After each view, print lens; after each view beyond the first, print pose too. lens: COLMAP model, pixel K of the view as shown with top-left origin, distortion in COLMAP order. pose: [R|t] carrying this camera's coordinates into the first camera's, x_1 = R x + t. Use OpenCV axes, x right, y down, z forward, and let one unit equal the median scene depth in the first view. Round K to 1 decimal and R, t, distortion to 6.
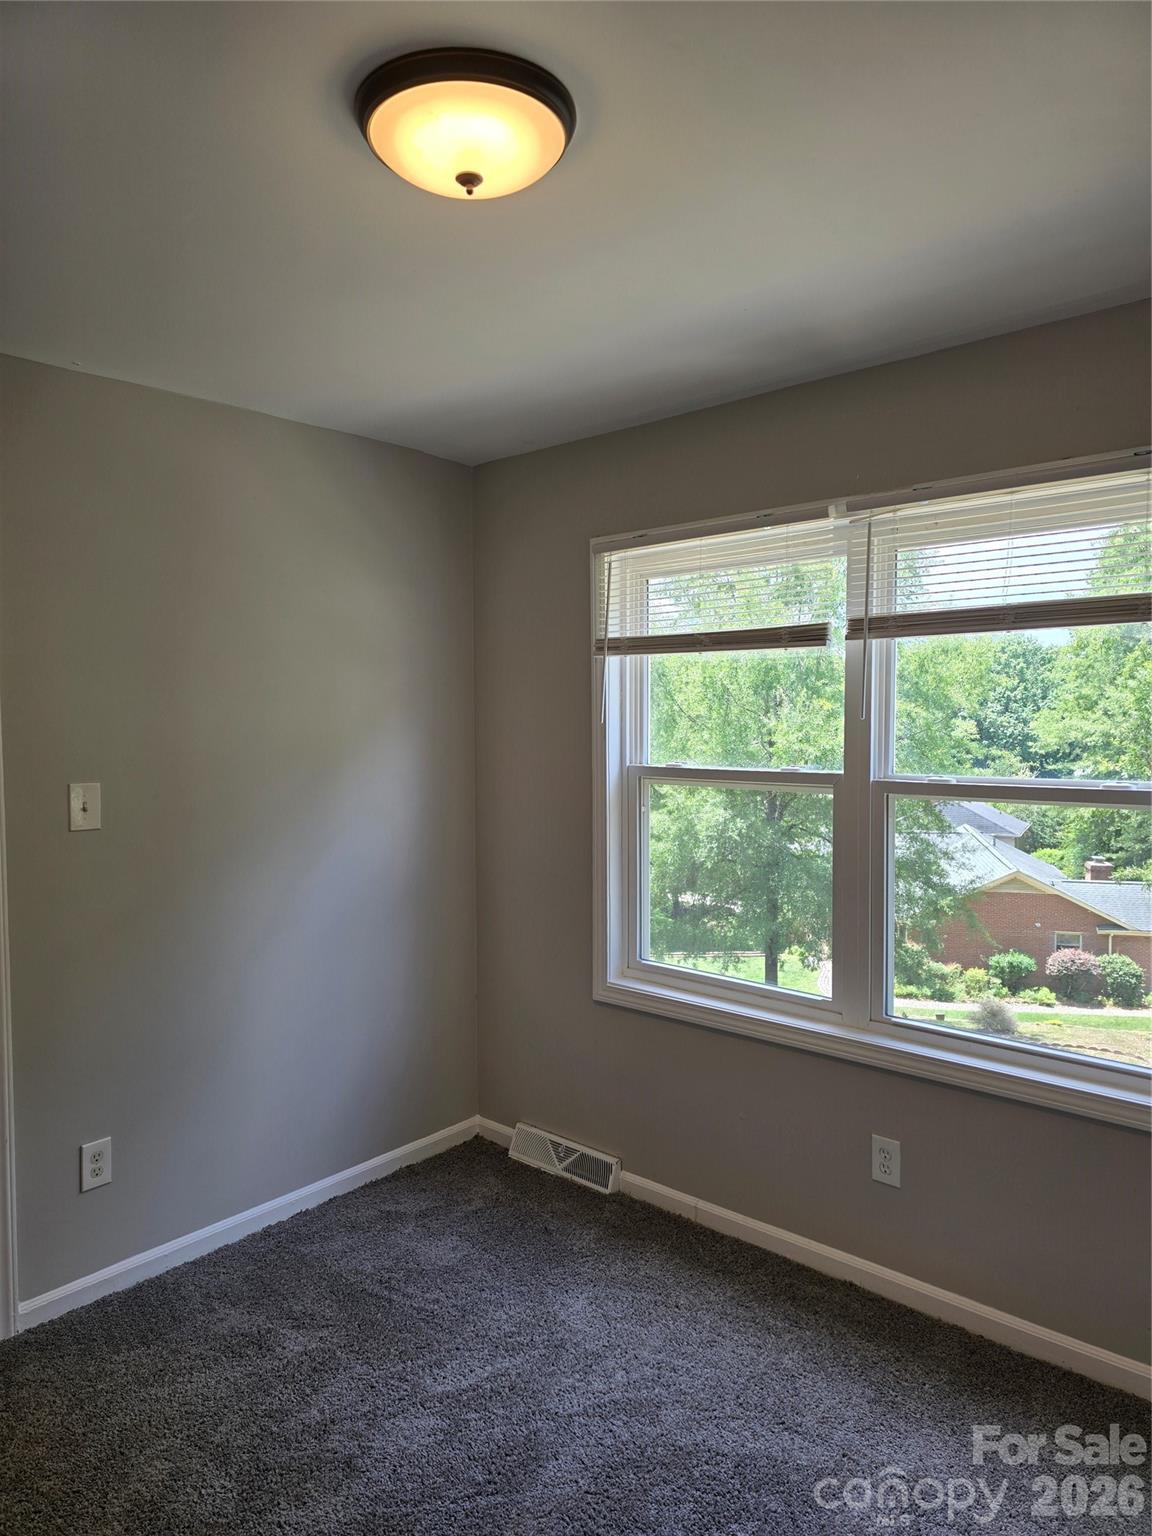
lens RADIAL K [[1014.7, 0, 571.7], [0, 1014.7, 769.0], [0, 0, 1]] dist [0.058946, -0.053511]
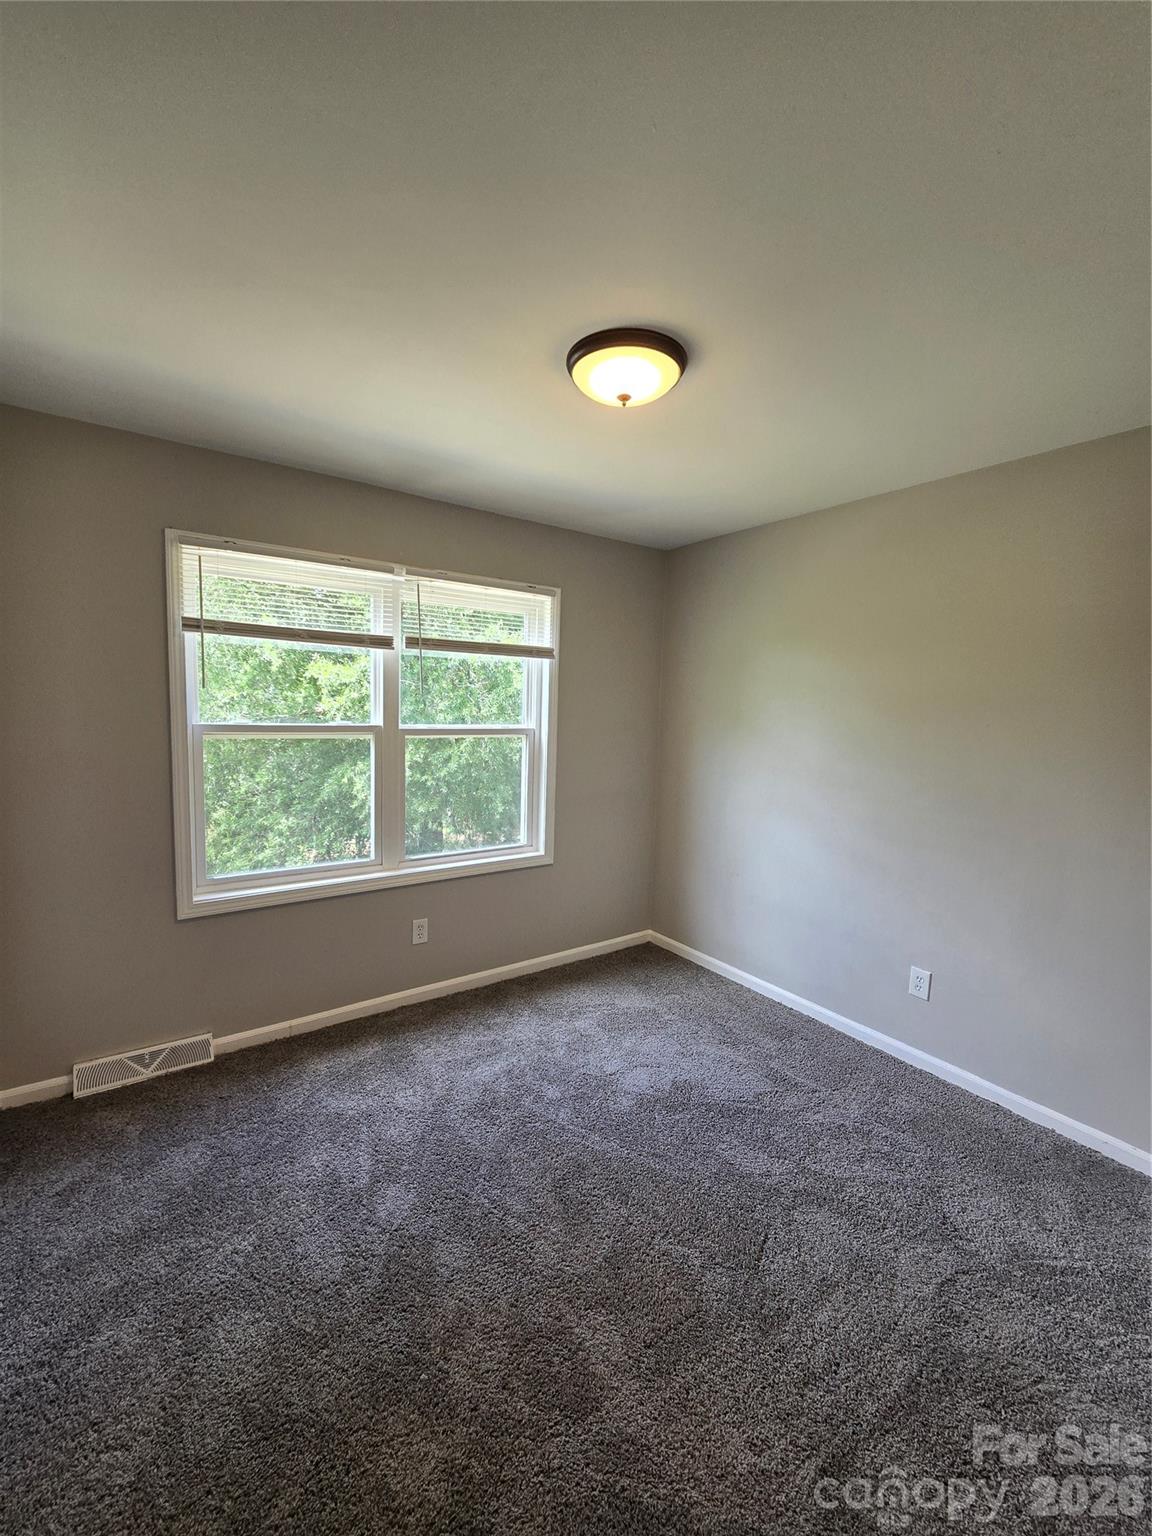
lens RADIAL K [[619.4, 0, 569.0], [0, 619.4, 772.1], [0, 0, 1]] dist [-0.007504, 0.001084]
pose [[0.226953, -0.086389, 0.970067, -0.584319], [0.023573, 0.996253, 0.083206, 0.003530], [-0.973620, 0.003983, 0.228139, 0.395475]]
